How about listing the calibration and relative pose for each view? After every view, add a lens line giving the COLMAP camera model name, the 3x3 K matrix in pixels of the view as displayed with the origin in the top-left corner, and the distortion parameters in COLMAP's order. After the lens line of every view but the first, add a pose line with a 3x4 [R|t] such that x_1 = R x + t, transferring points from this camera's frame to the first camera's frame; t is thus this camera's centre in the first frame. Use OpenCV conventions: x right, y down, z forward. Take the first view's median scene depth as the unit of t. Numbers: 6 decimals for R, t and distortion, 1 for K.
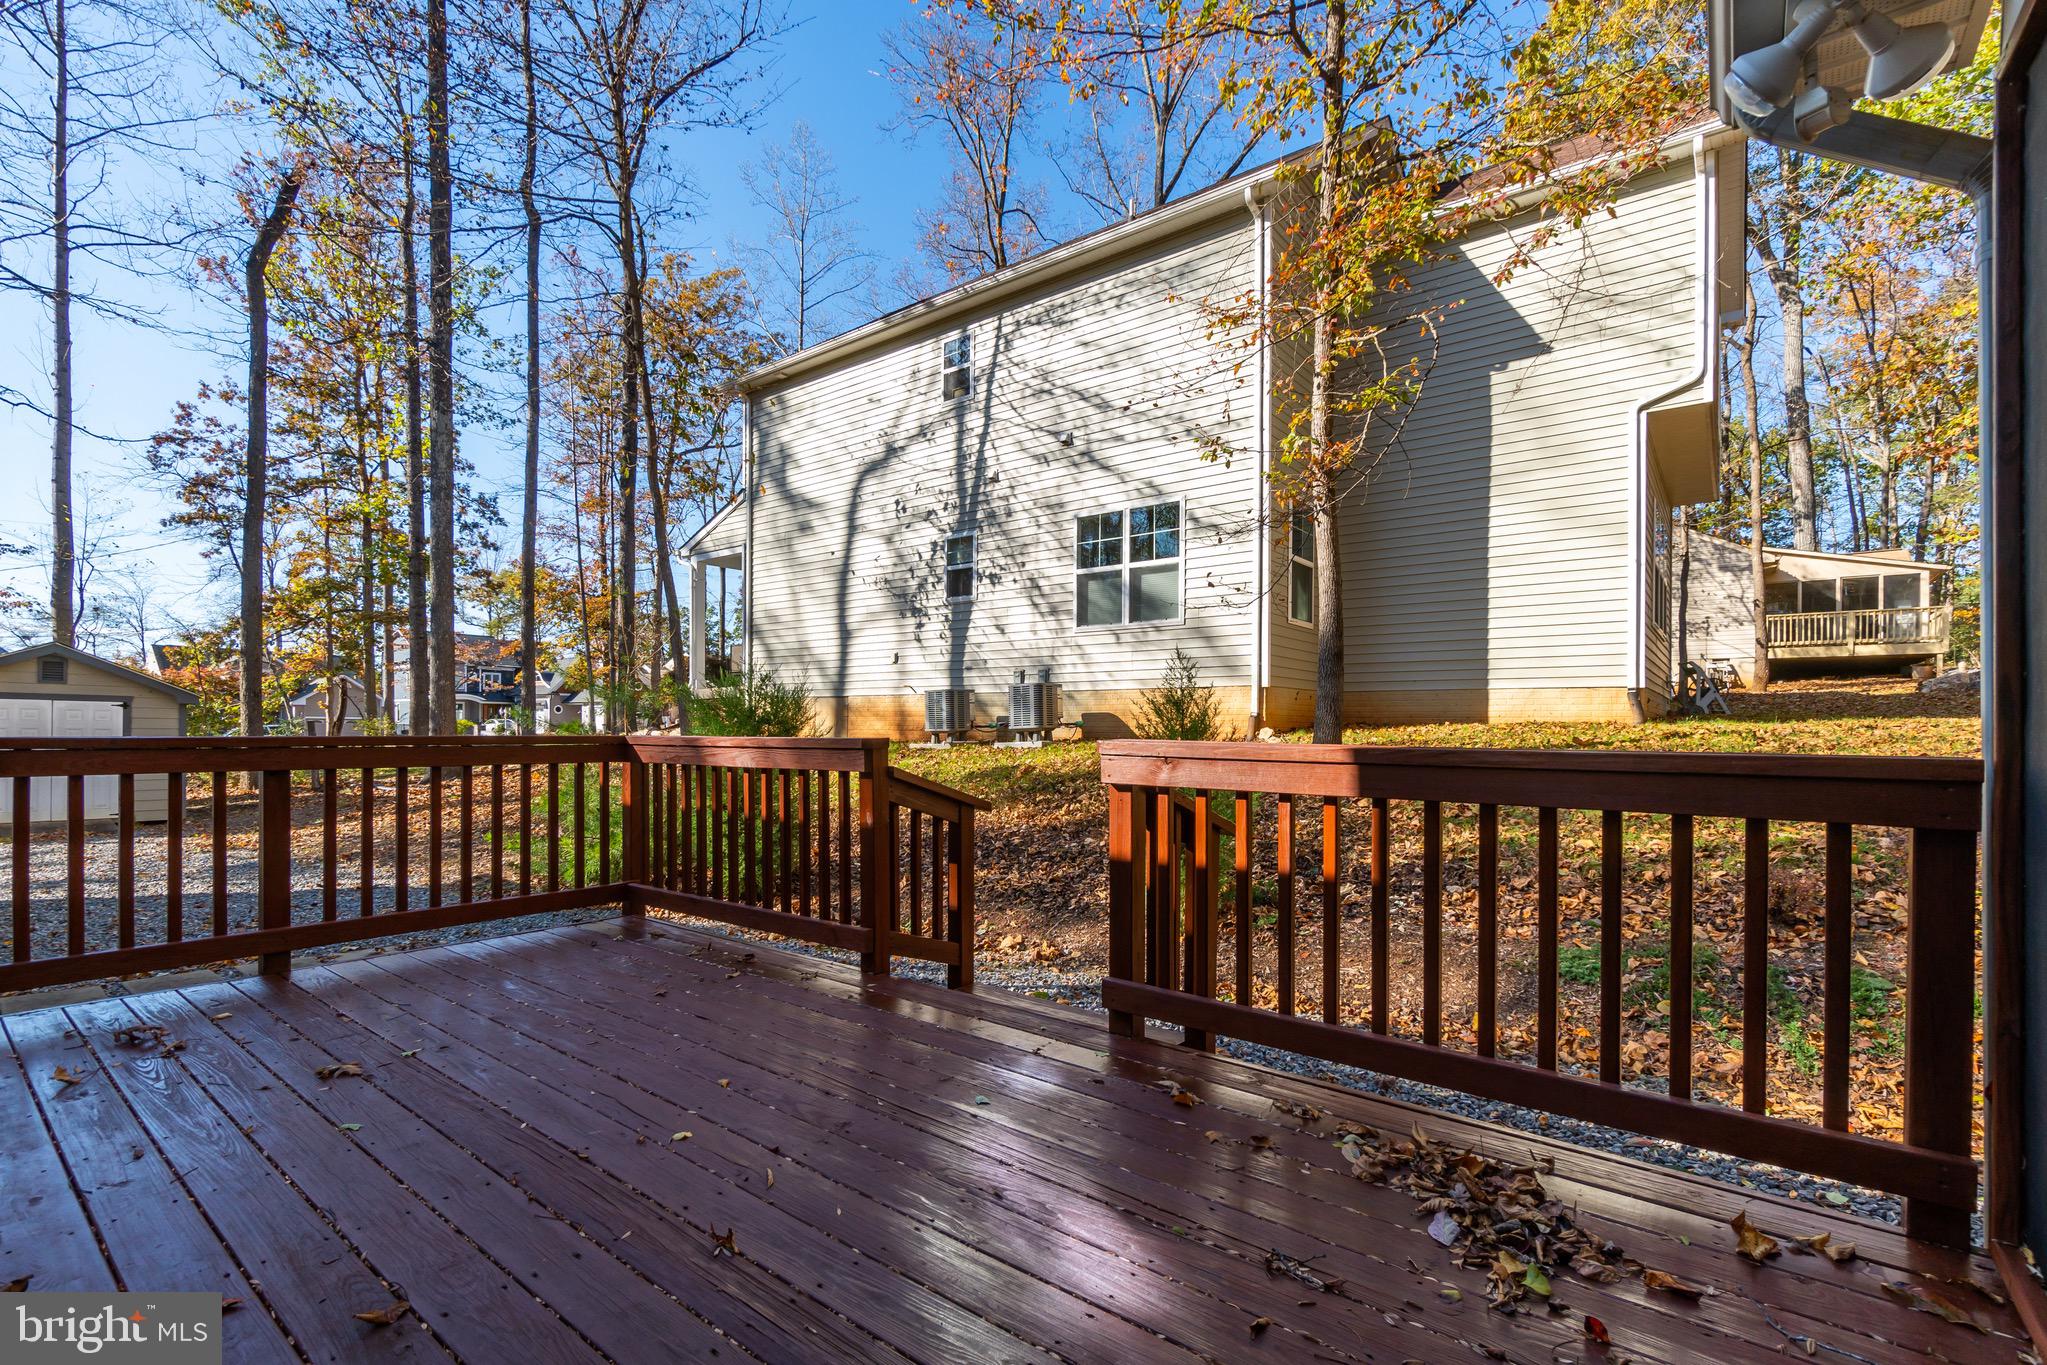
lens RADIAL K [[920.1, 0, 991.3], [0, 920.1, 713.9], [0, 0, 1]] dist [-0.004908, -0.000703]
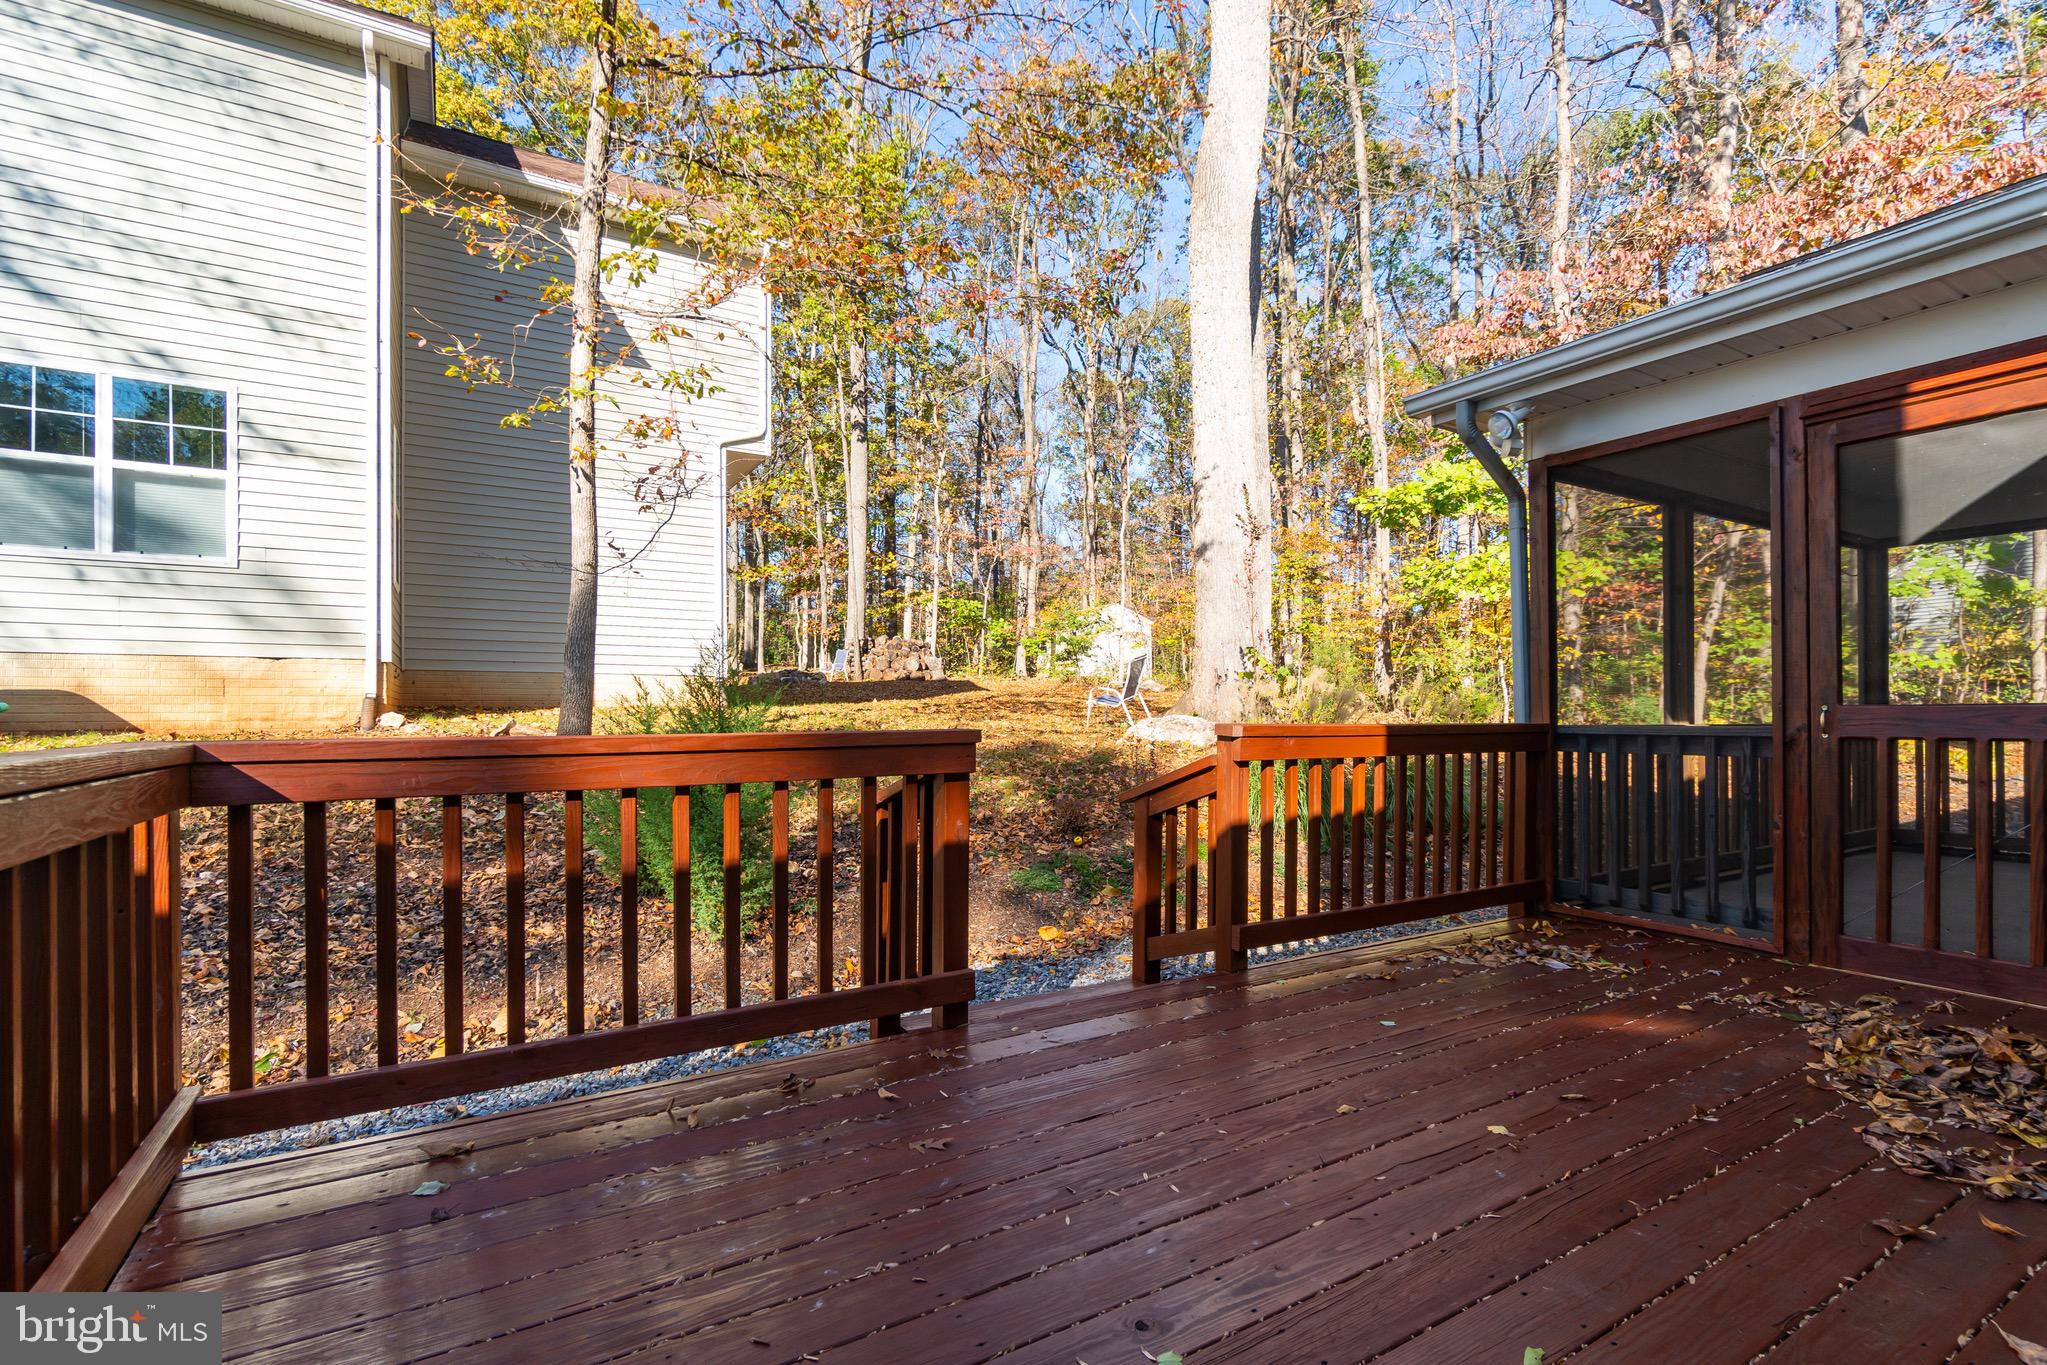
lens RADIAL K [[920.1, 0, 991.3], [0, 920.1, 713.9], [0, 0, 1]] dist [-0.004908, -0.000703]
pose [[0.355411, -0.006424, 0.934688, -0.265433], [-0.009544, 0.999899, 0.010501, 0.002528], [-0.934662, -0.012653, 0.355314, 0.215017]]
